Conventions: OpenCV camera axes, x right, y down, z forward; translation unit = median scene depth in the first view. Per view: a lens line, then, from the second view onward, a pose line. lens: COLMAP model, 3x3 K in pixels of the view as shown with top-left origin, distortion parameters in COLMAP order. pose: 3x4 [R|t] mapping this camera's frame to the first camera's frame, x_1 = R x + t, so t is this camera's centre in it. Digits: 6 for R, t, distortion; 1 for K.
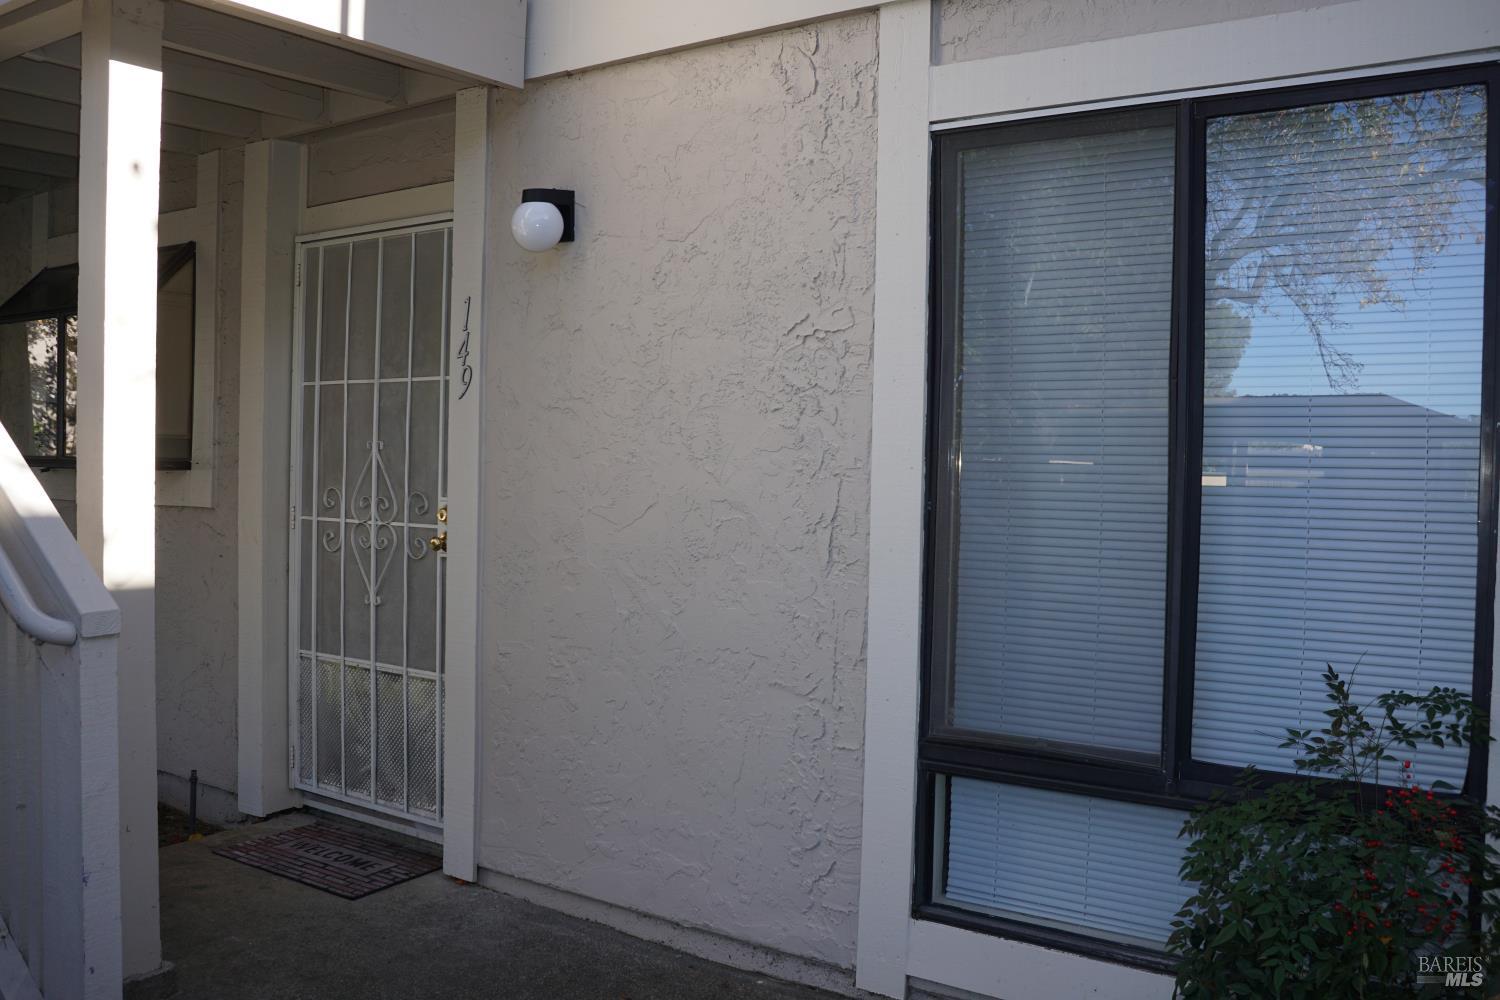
lens RADIAL K [[1327.9, 0, 749.9], [0, 1327.9, 496.3], [0, 0, 1]] dist [-0.150576, 0.163675]
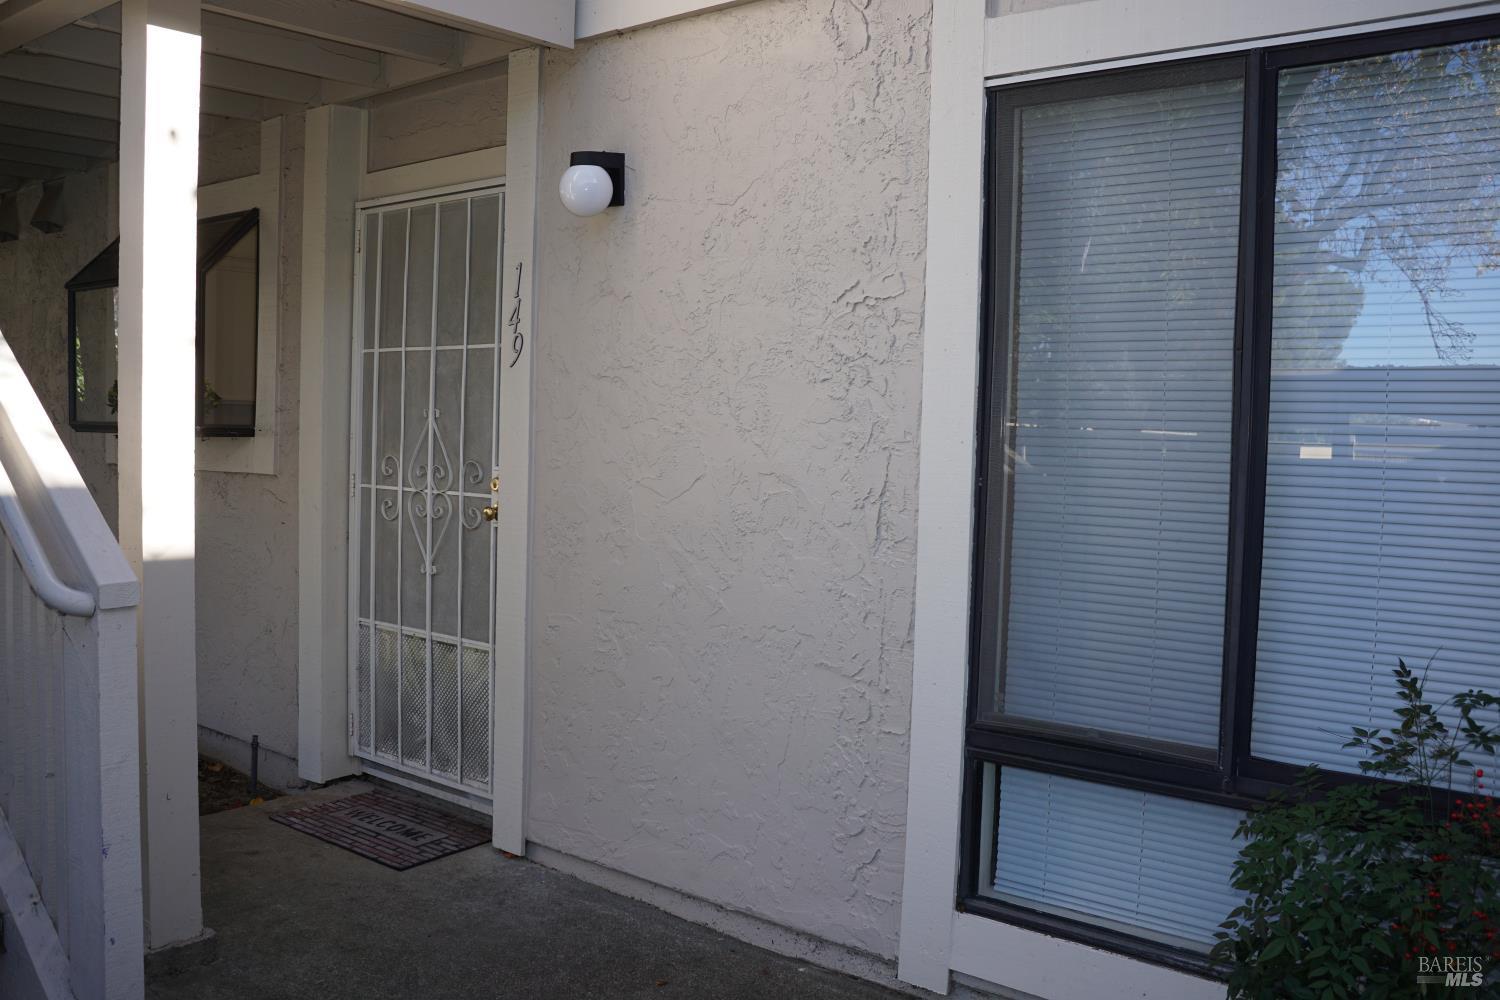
lens RADIAL K [[1327.9, 0, 749.9], [0, 1327.9, 496.3], [0, 0, 1]] dist [-0.150576, 0.163675]
pose [[0.997113, 0.010531, -0.075194, 0.038176], [-0.008615, 0.999631, 0.025765, -0.005117], [0.075437, -0.025043, 0.996836, 0.034892]]
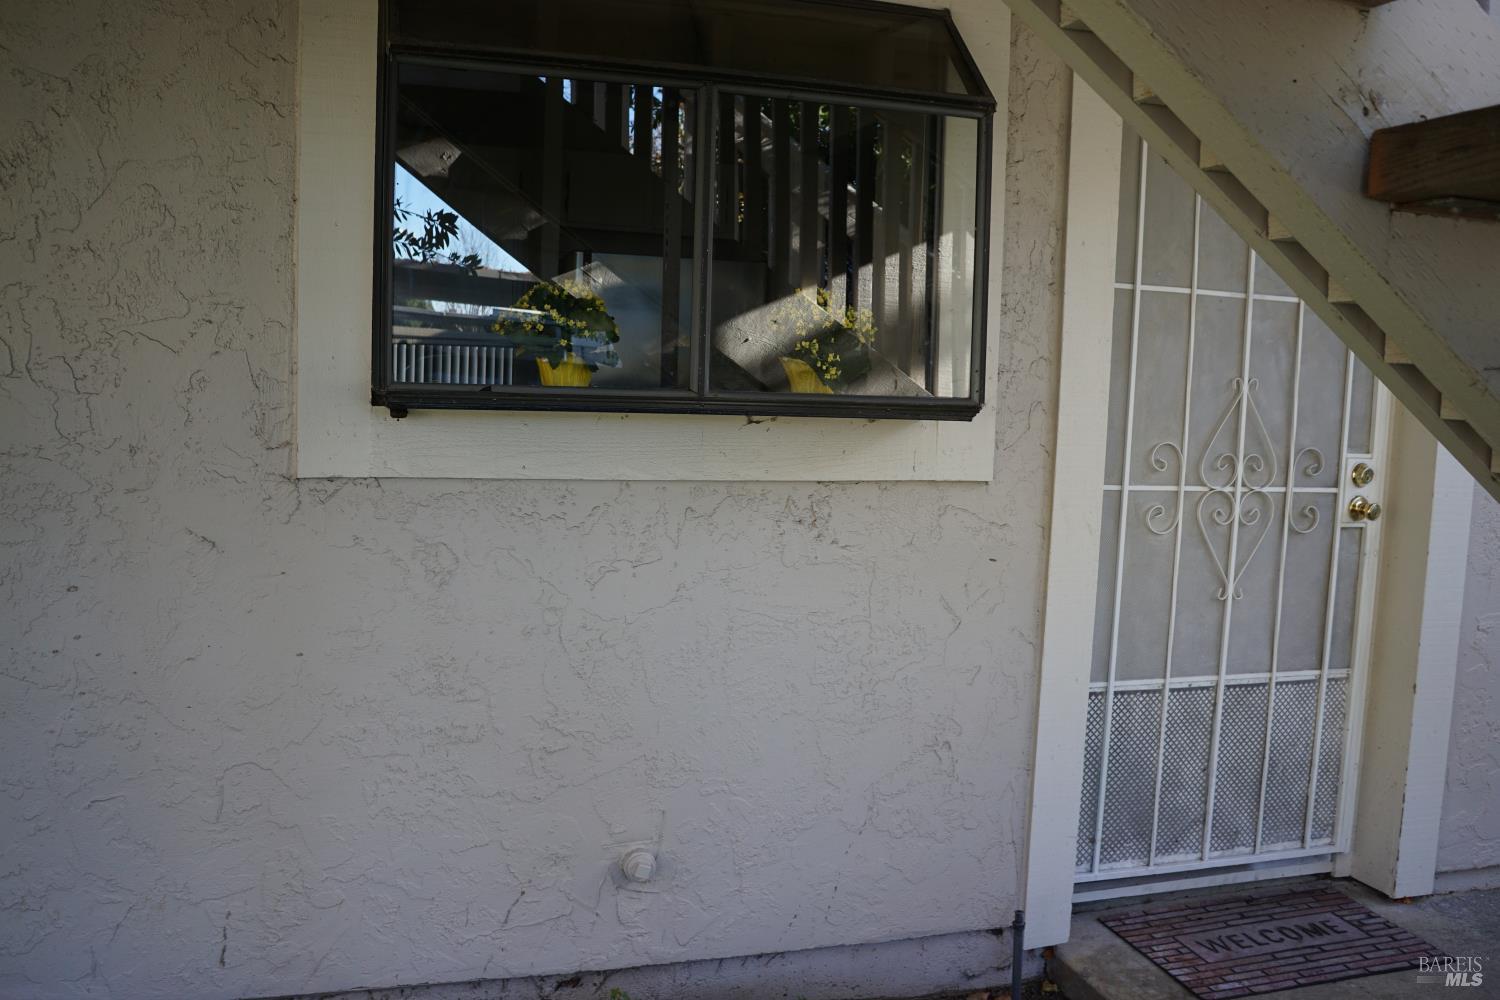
lens RADIAL K [[1327.9, 0, 749.9], [0, 1327.9, 496.3], [0, 0, 1]] dist [-0.150576, 0.163675]
pose [[0.592220, -0.076942, 0.802094, -1.344661], [-0.006707, 0.994925, 0.100391, -0.062026], [-0.805748, -0.064833, 0.588699, 1.024065]]
